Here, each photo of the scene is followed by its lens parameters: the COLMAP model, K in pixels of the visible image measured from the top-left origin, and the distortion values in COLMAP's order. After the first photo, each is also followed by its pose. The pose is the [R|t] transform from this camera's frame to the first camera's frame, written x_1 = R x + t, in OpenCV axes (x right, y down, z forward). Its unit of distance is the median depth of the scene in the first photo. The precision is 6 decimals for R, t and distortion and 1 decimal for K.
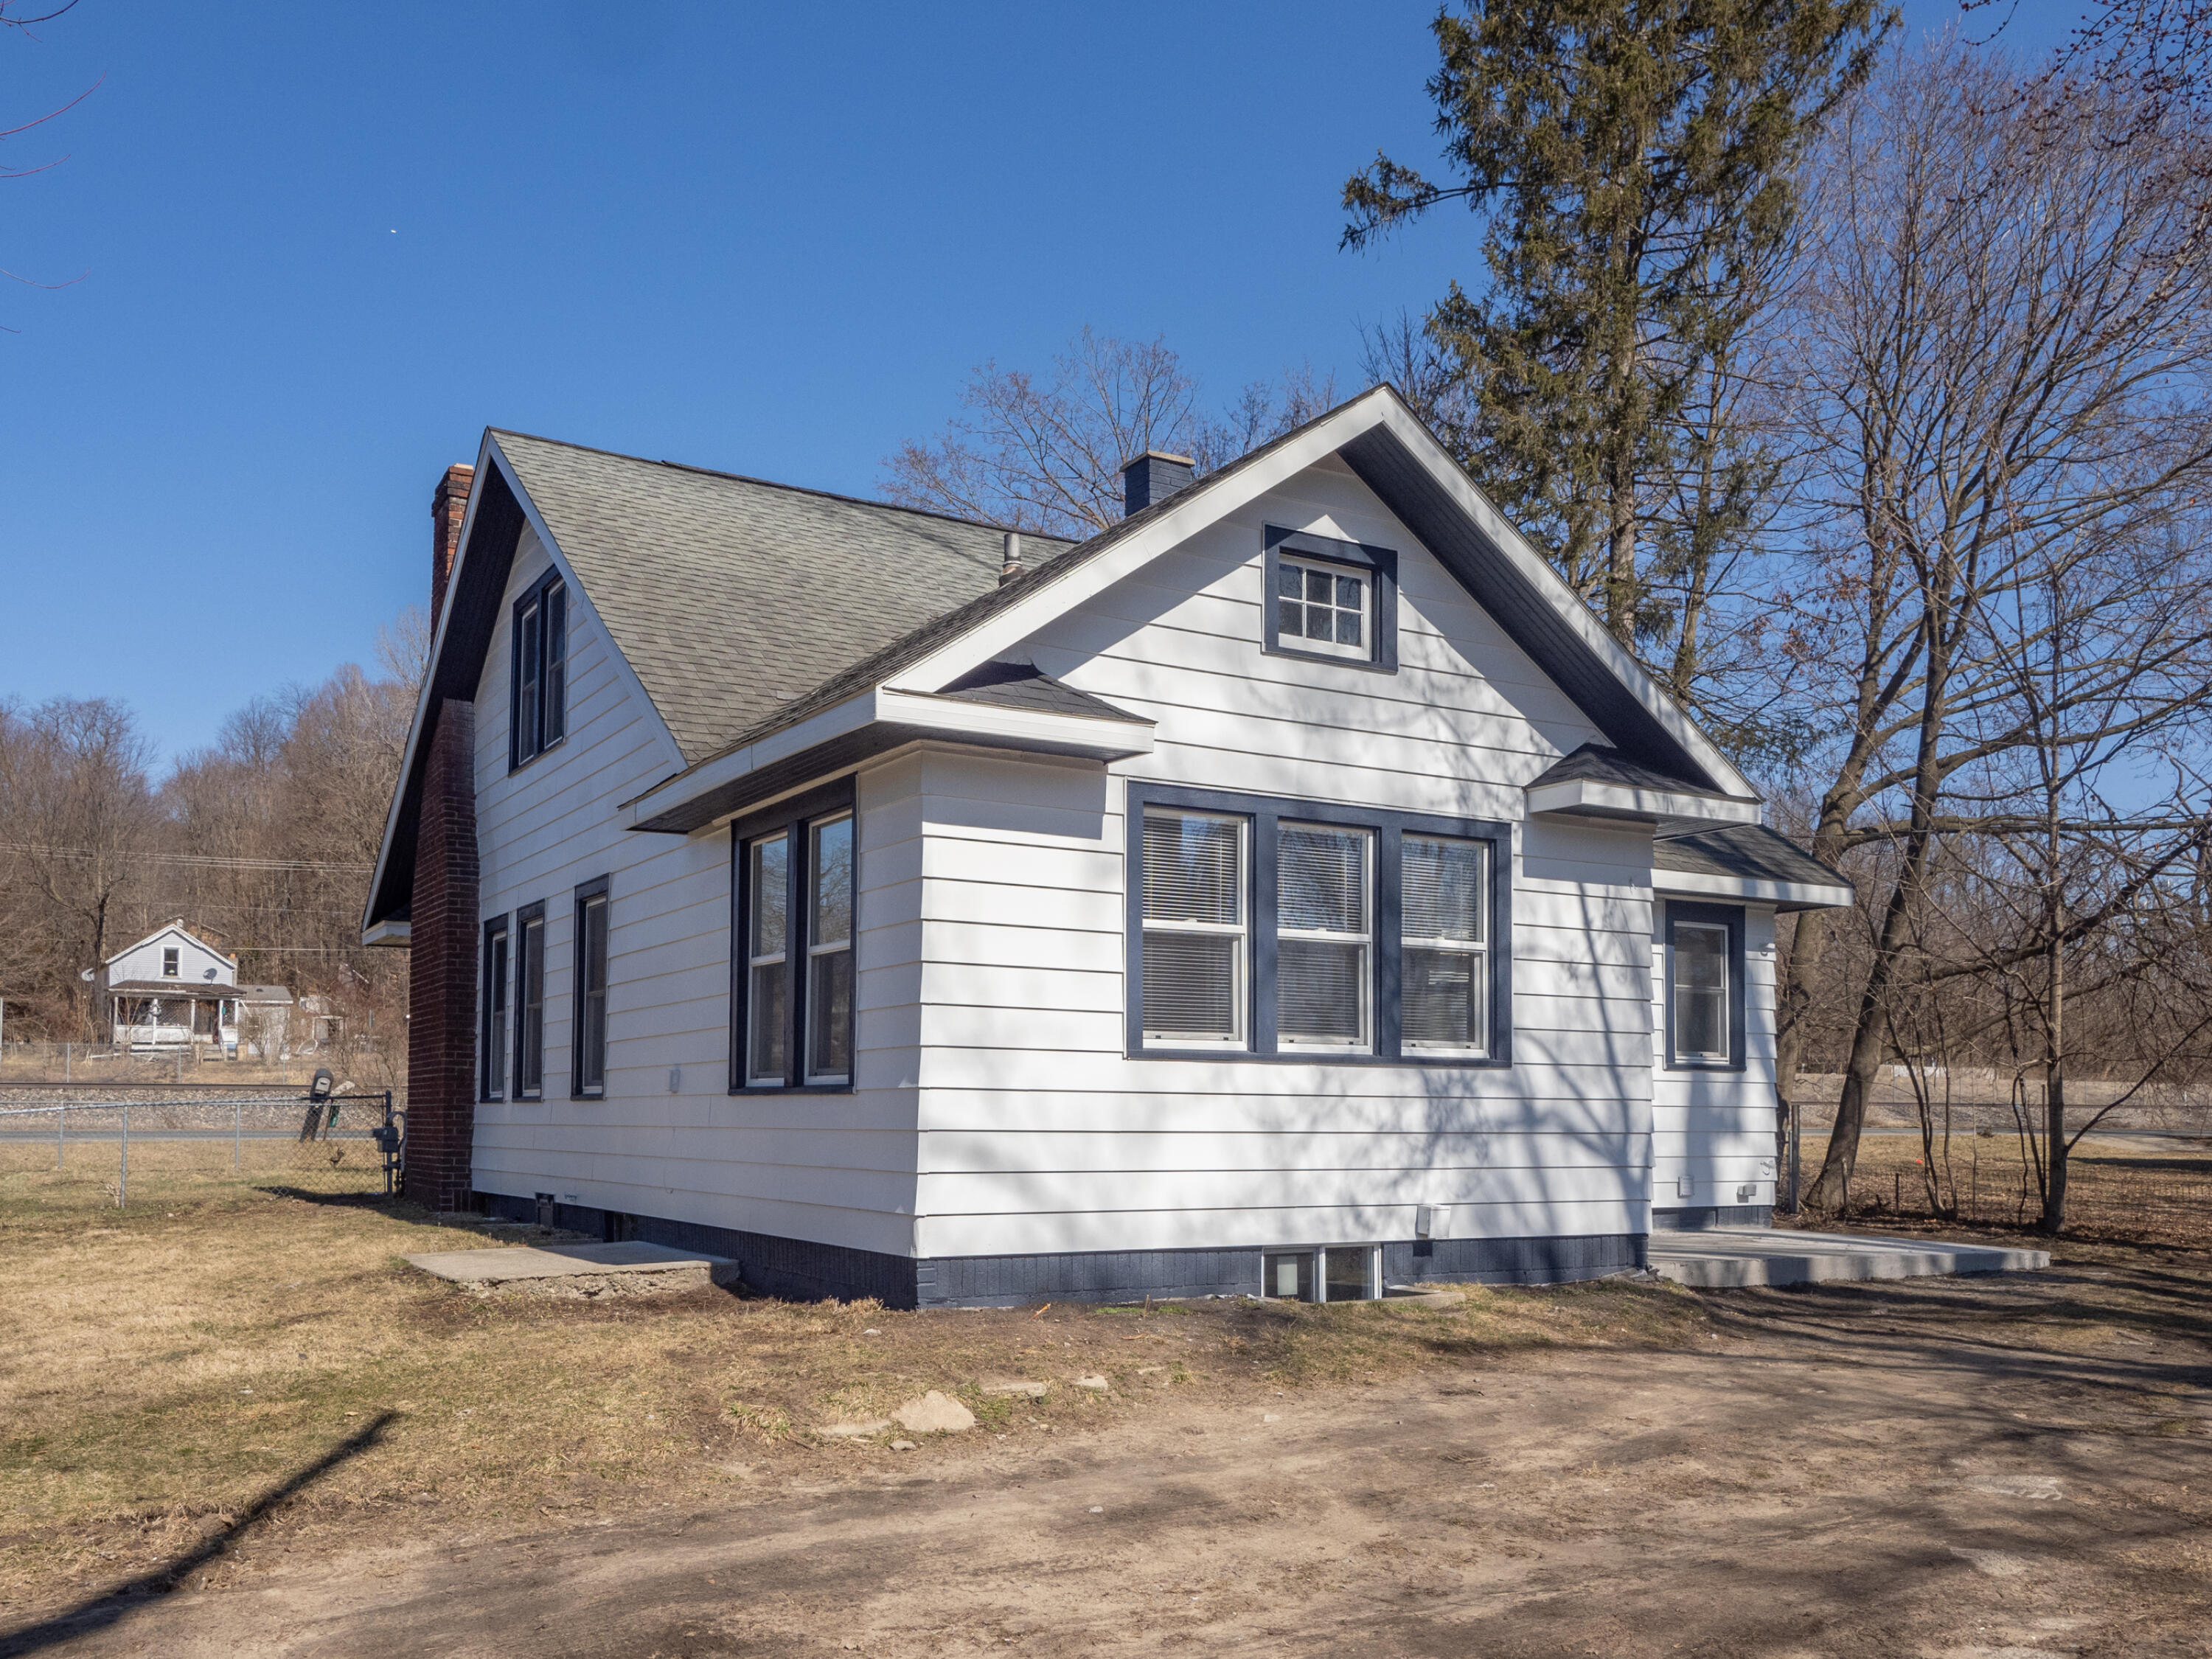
lens RADIAL K [[1621.8, 0, 1167.2], [0, 1621.8, 1085.3], [0, 0, 1]] dist [0.001657, -0.001303]
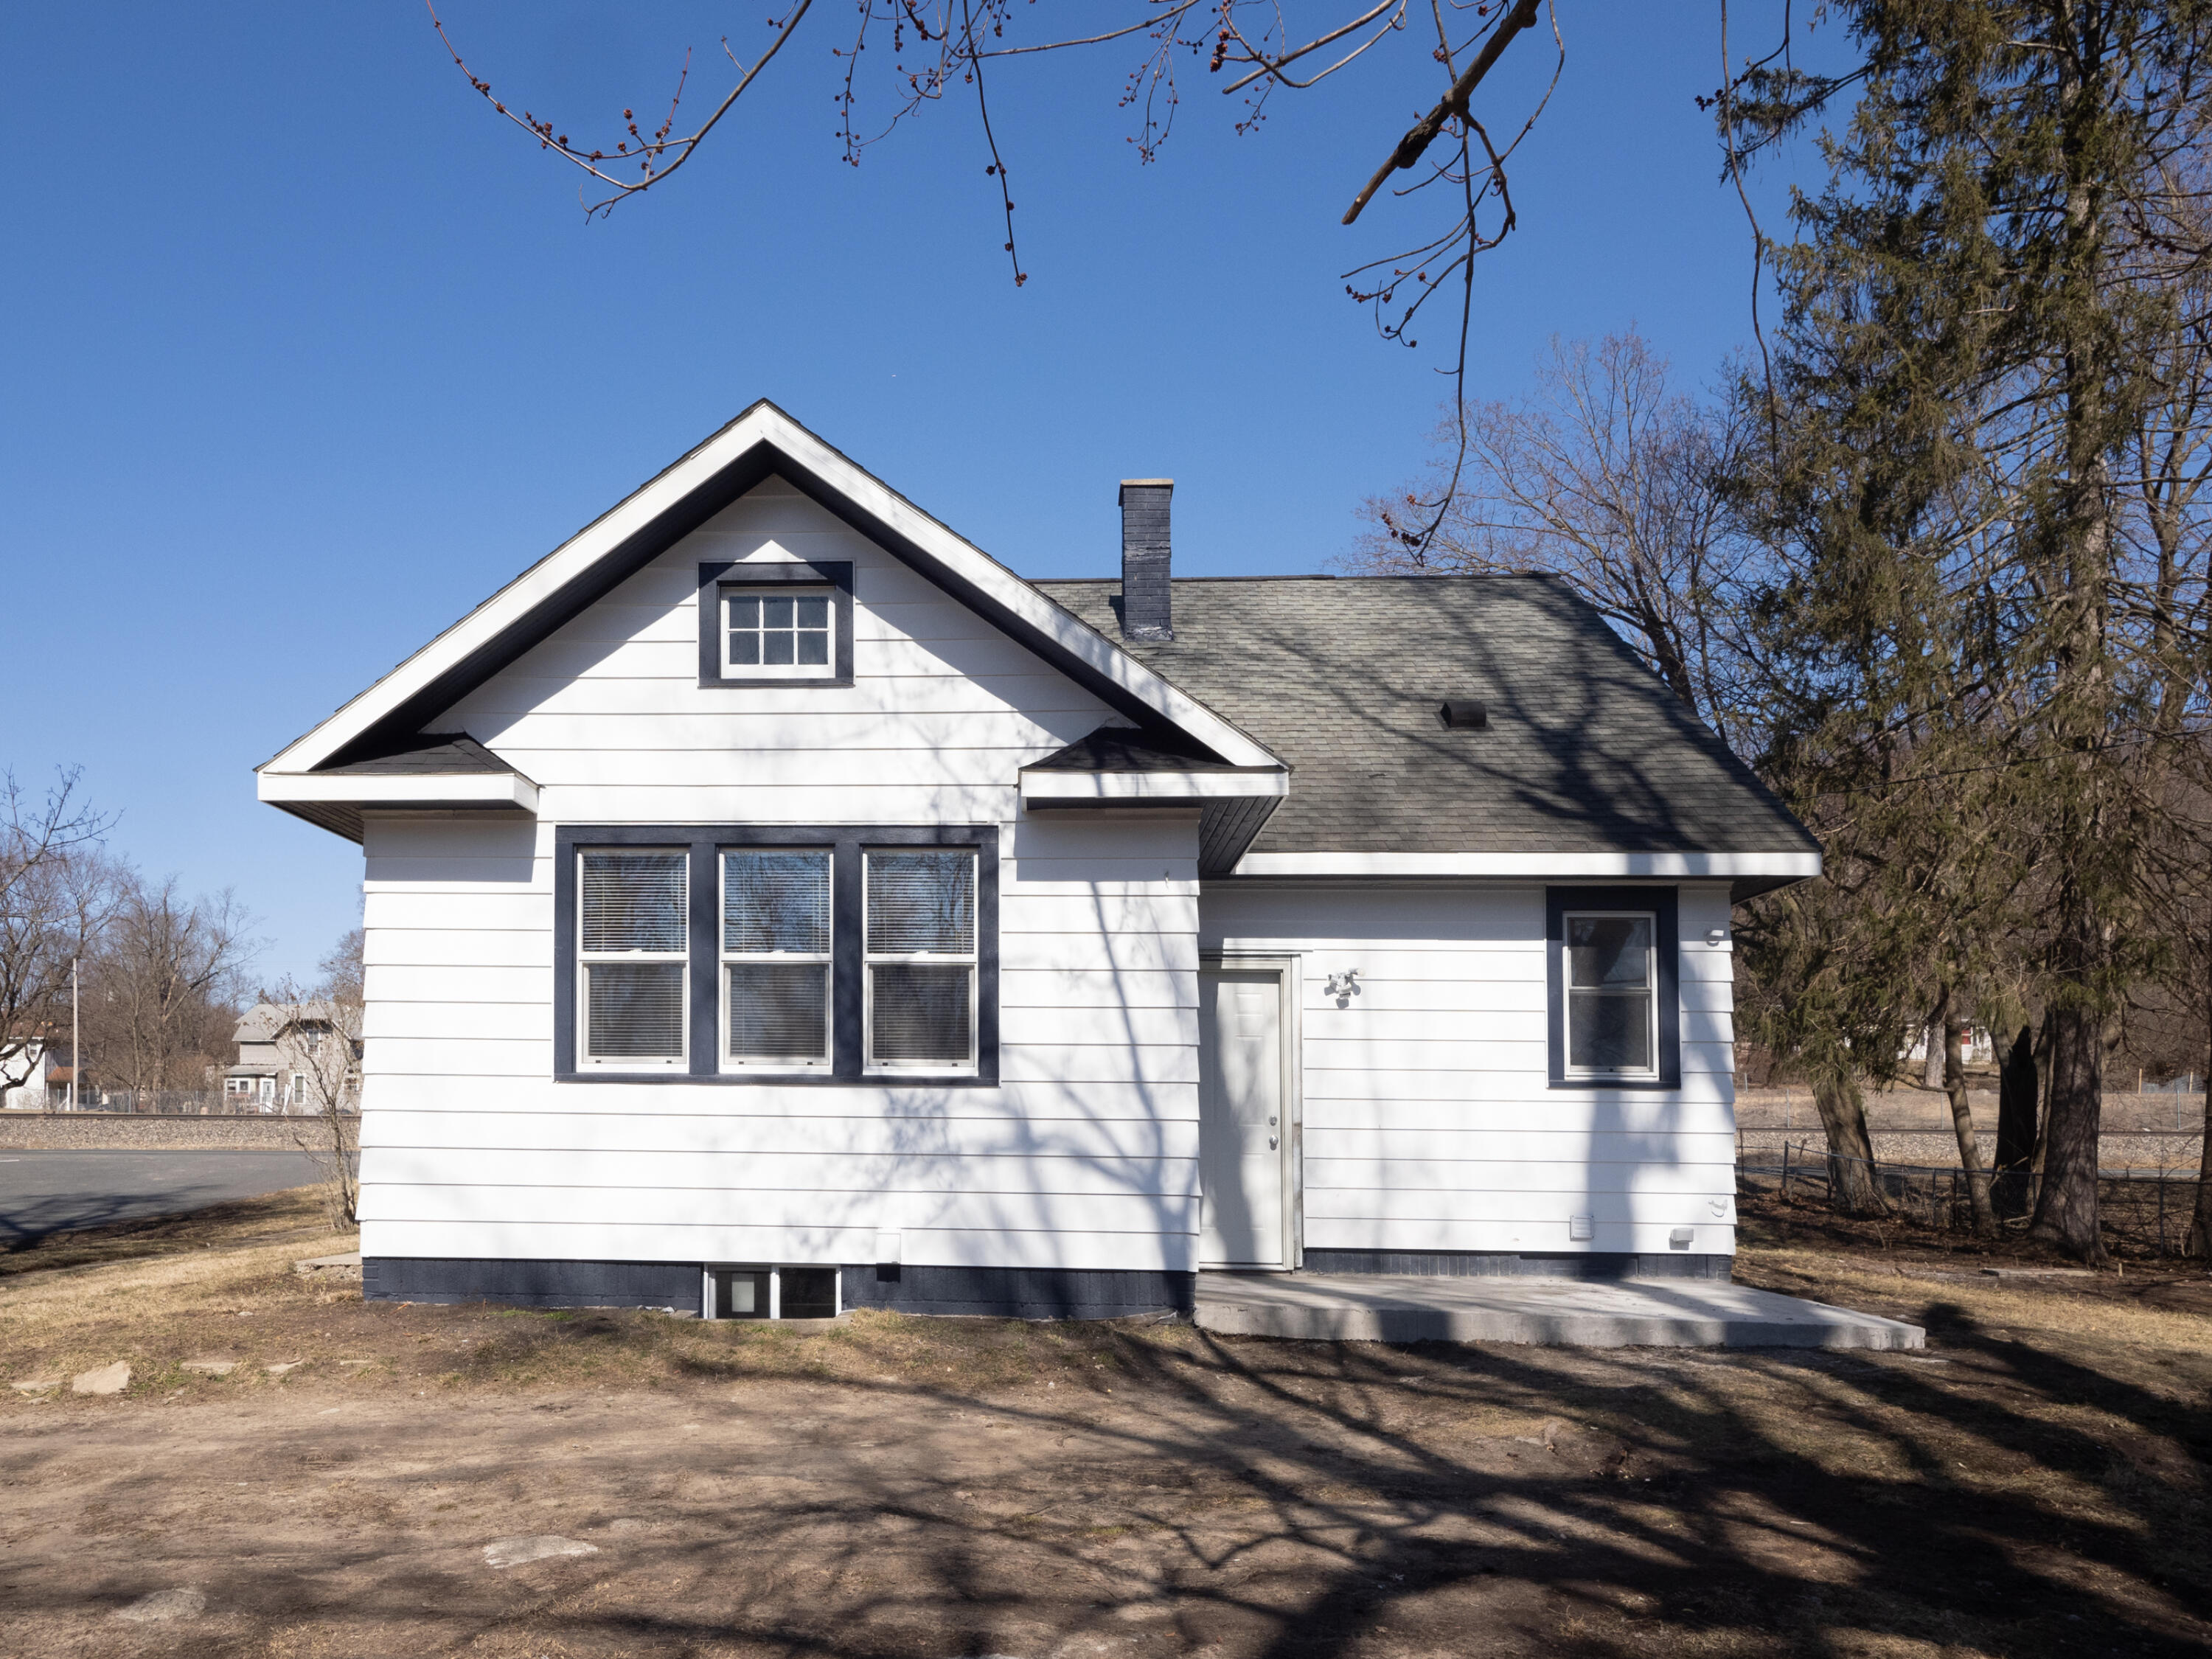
lens RADIAL K [[1555.0, 0, 1104.3], [0, 1555.0, 1110.1], [0, 0, 1]] dist [-0.001071, 0.001214]
pose [[0.860525, -0.007356, -0.509356, 0.735714], [0.003608, 0.999959, -0.008345, 0.011023], [0.509396, 0.005343, 0.860516, 0.264208]]
